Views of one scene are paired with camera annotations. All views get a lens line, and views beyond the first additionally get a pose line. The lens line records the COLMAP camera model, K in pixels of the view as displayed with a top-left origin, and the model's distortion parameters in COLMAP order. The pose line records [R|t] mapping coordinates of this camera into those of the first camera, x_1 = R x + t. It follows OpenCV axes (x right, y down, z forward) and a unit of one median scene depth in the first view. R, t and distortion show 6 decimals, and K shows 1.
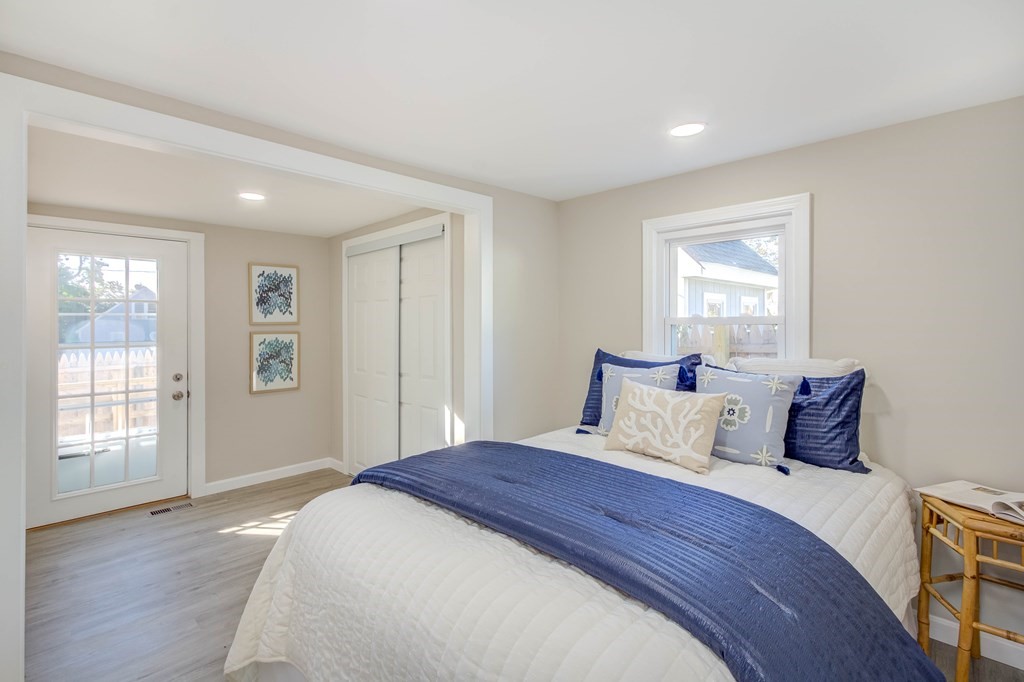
lens RADIAL K [[469.0, 0, 507.3], [0, 469.0, 336.5], [0, 0, 1]] dist [-0.003100, -0.000220]
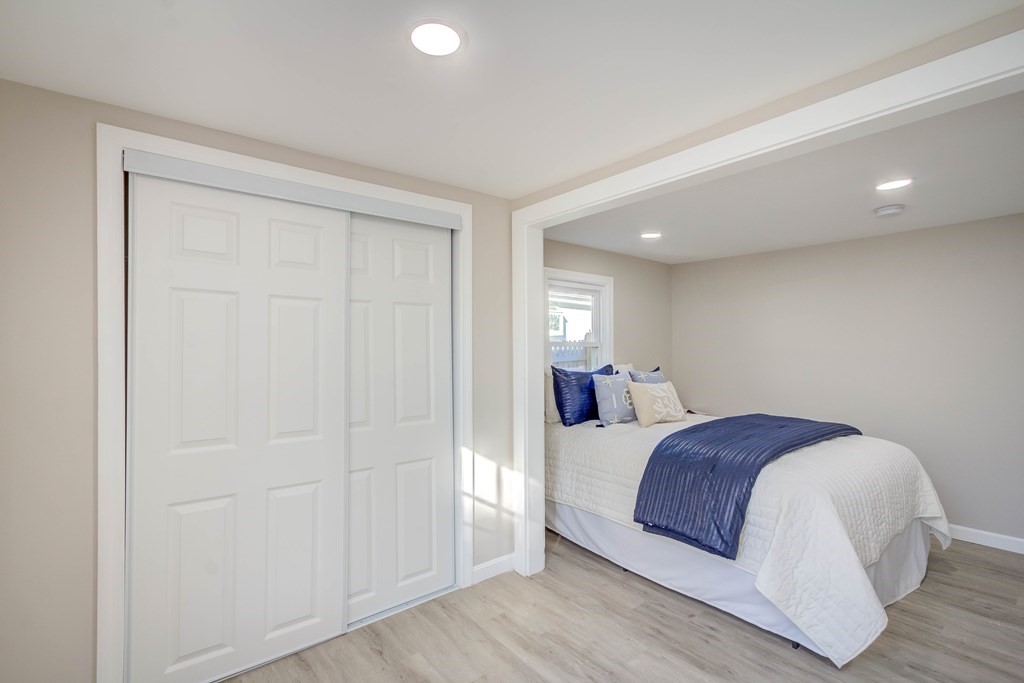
lens RADIAL K [[474.3, 0, 511.8], [0, 474.3, 345.8], [0, 0, 1]] dist [0.020598, 0.000435]
pose [[0.097391, 0.003221, 0.995241, -1.466776], [0.013576, 0.999897, -0.004564, -0.027254], [-0.995154, 0.013956, 0.097338, 1.344863]]
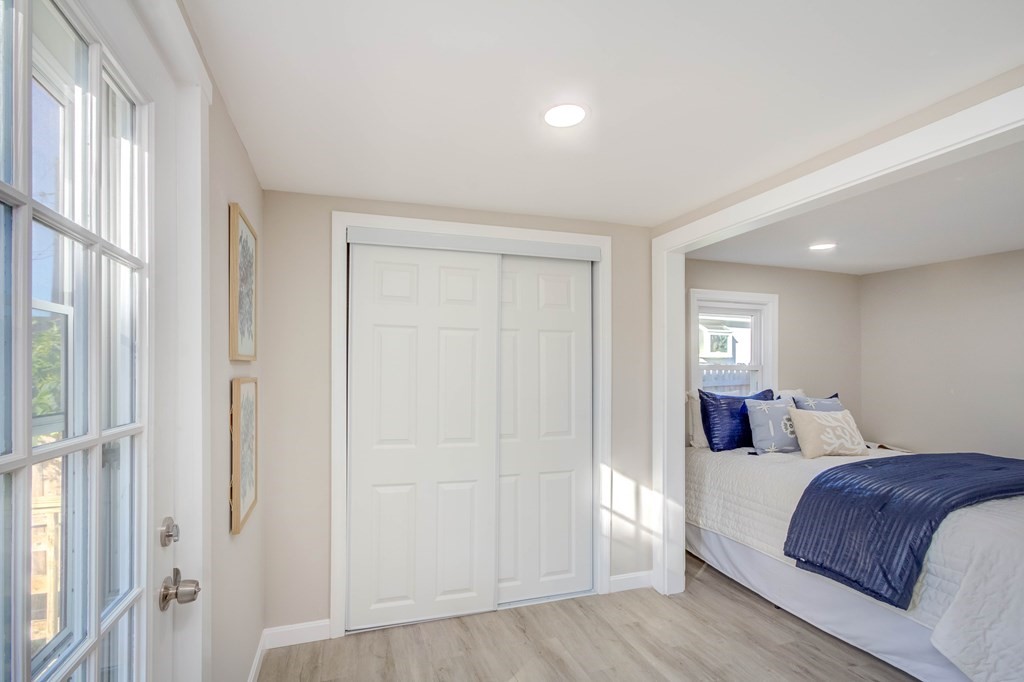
lens RADIAL K [[498.7, 0, 512.9], [0, 498.7, 367.8], [0, 0, 1]] dist [0.027832, -0.000132]
pose [[0.416185, 0.004898, 0.909267, -1.616428], [0.006489, 0.999944, -0.008357, -0.026183], [-0.909257, 0.009378, 0.416130, 1.237684]]
